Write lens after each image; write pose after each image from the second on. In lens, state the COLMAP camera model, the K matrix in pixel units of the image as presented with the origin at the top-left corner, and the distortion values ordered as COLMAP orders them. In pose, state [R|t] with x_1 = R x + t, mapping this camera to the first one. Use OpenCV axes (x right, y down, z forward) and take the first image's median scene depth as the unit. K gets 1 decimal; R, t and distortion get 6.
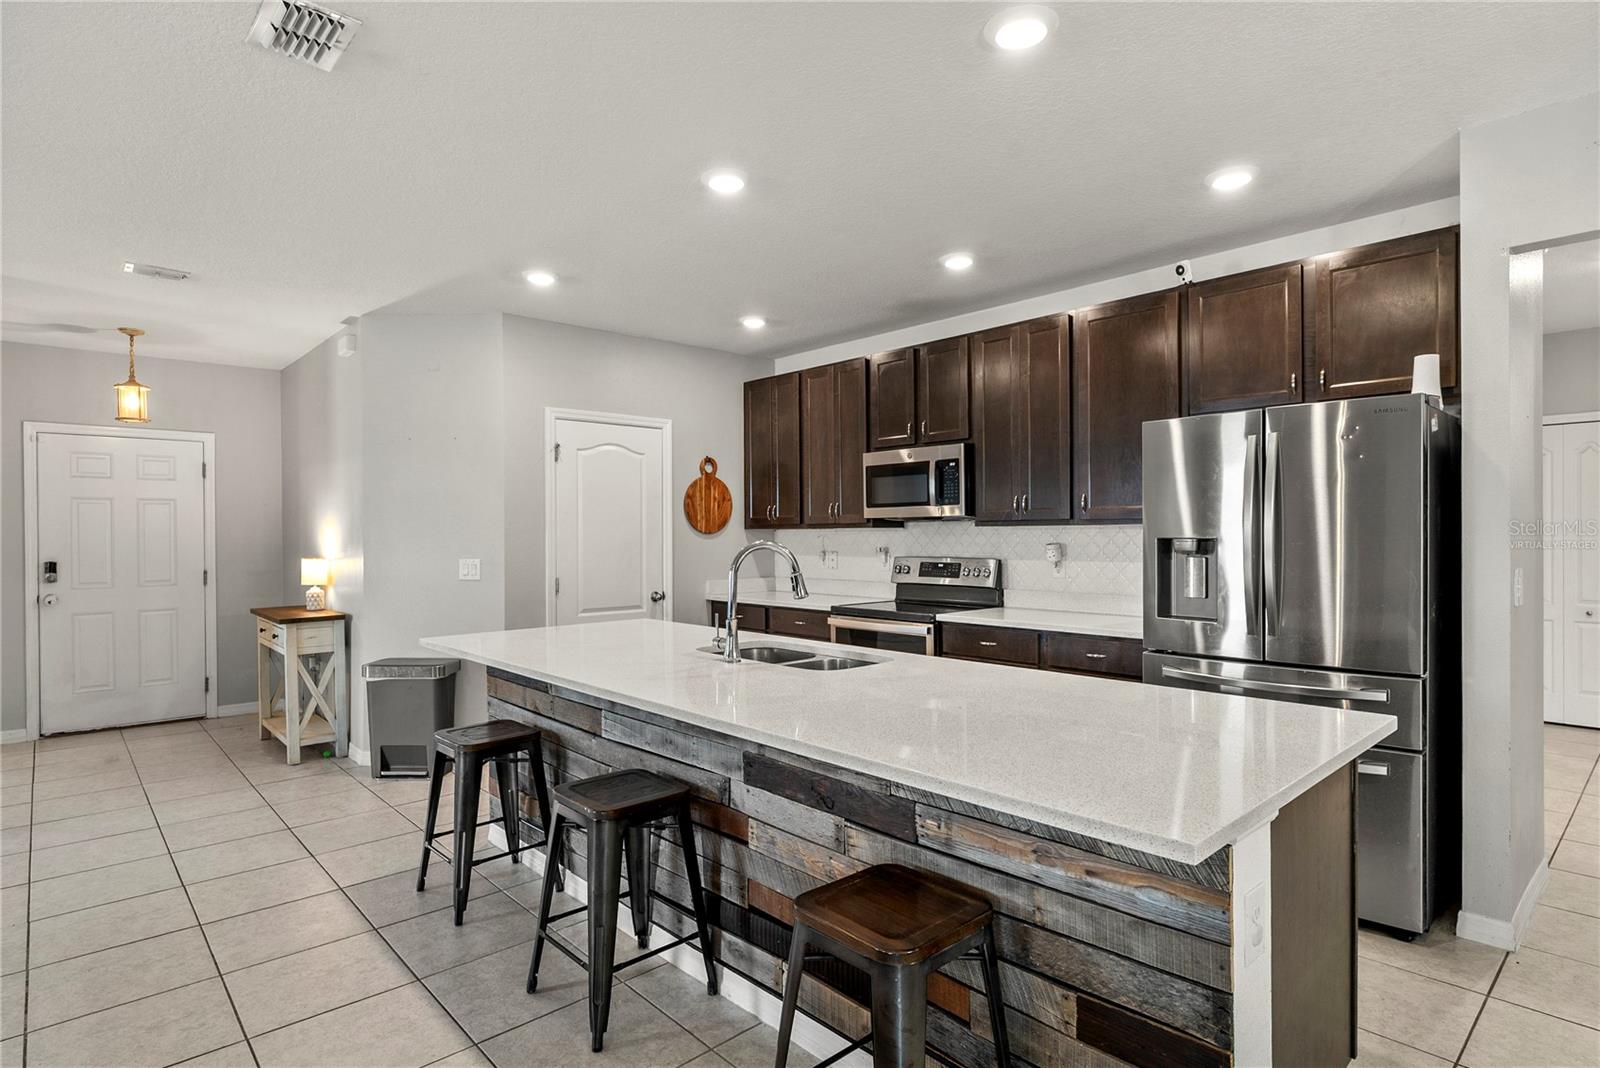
lens RADIAL K [[830.0, 0, 810.7], [0, 830.0, 536.9], [0, 0, 1]] dist [-0.003845, -0.000551]
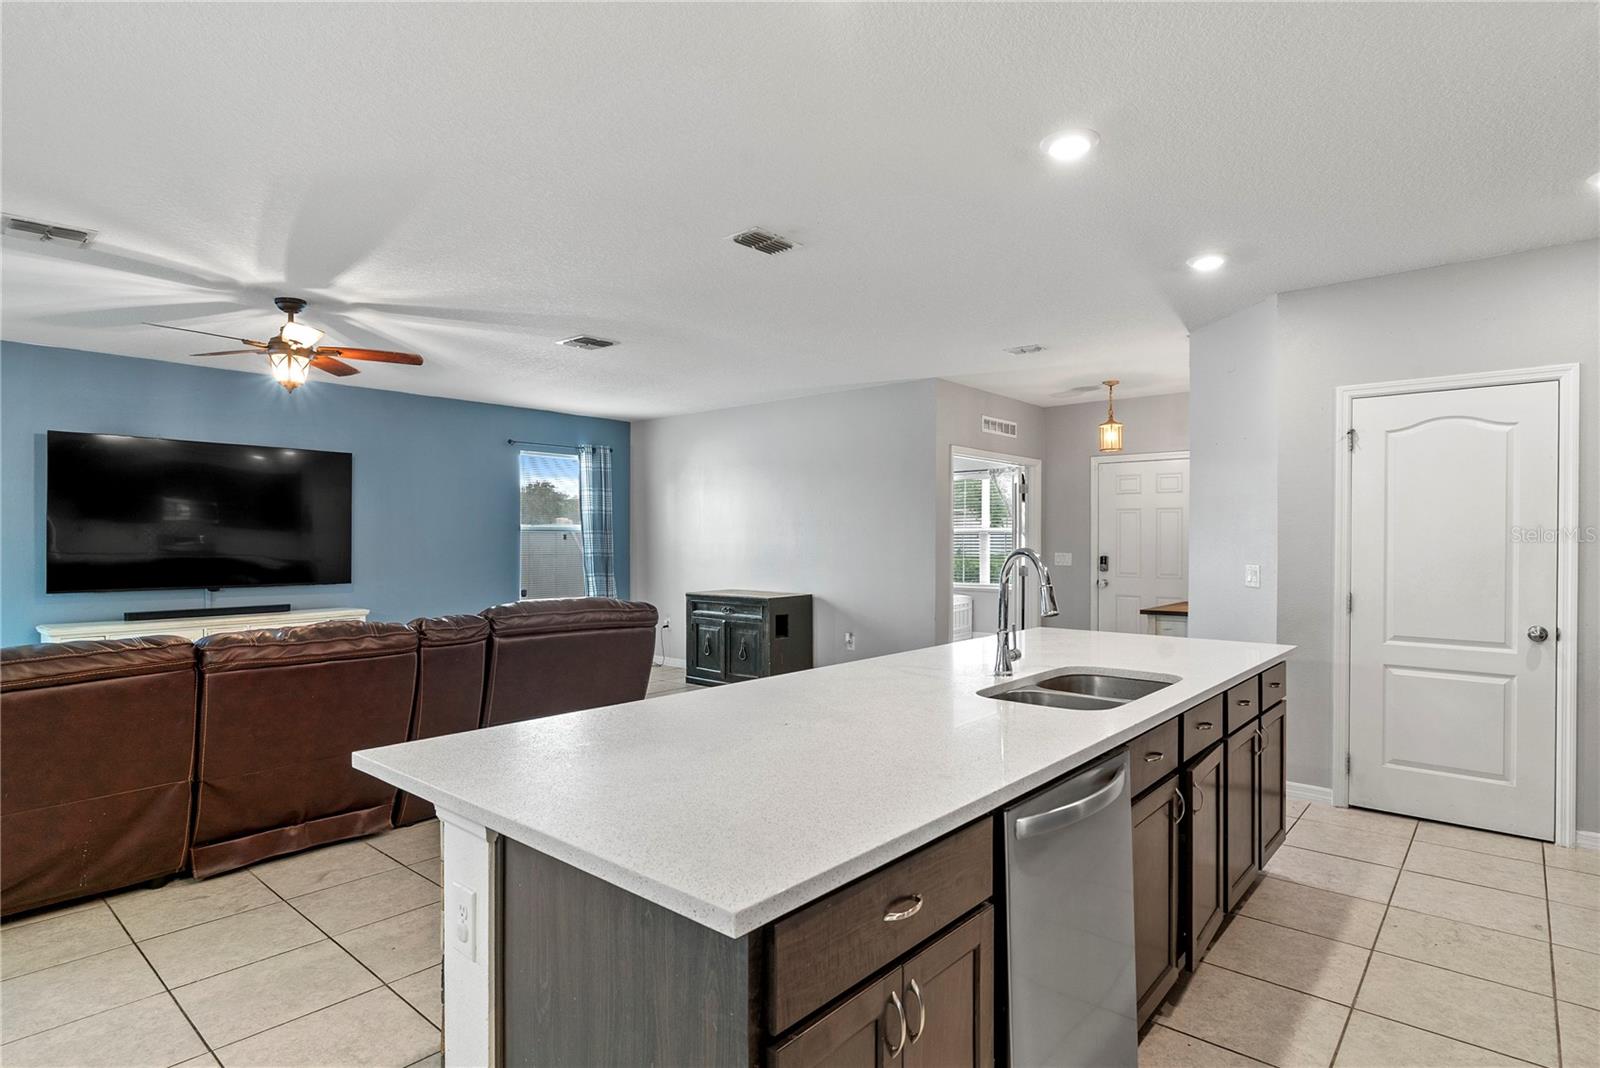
lens RADIAL K [[830.0, 0, 785.2], [0, 830.0, 538.1], [0, 0, 1]] dist [-0.003845, -0.000551]
pose [[0.103095, 0.006618, -0.994650, 0.472621], [-0.006875, 0.999959, 0.005940, -0.005405], [0.994648, 0.006226, 0.103136, 0.373538]]
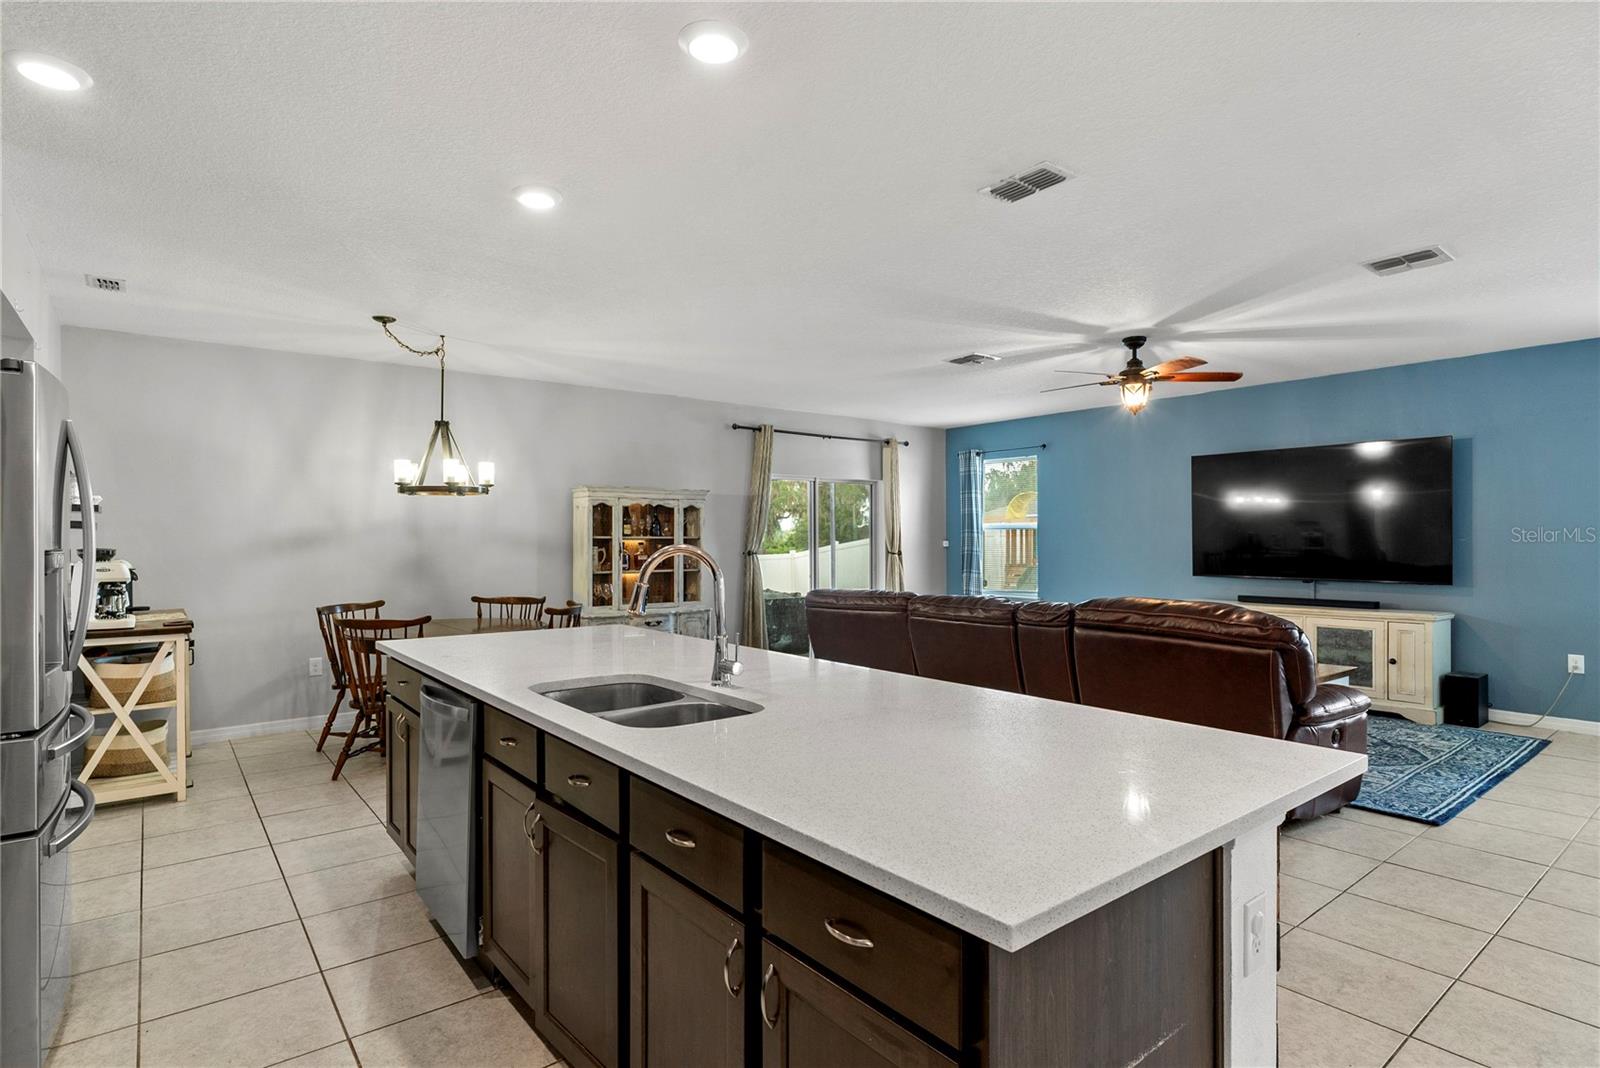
lens RADIAL K [[830.0, 0, 793.8], [0, 830.0, 531.0], [0, 0, 1]] dist [-0.003845, -0.000551]
pose [[-0.997844, 0.013303, 0.064271, -0.123744], [0.013126, 0.999909, -0.003169, -0.004465], [-0.064307, -0.002318, -0.997927, 1.083571]]
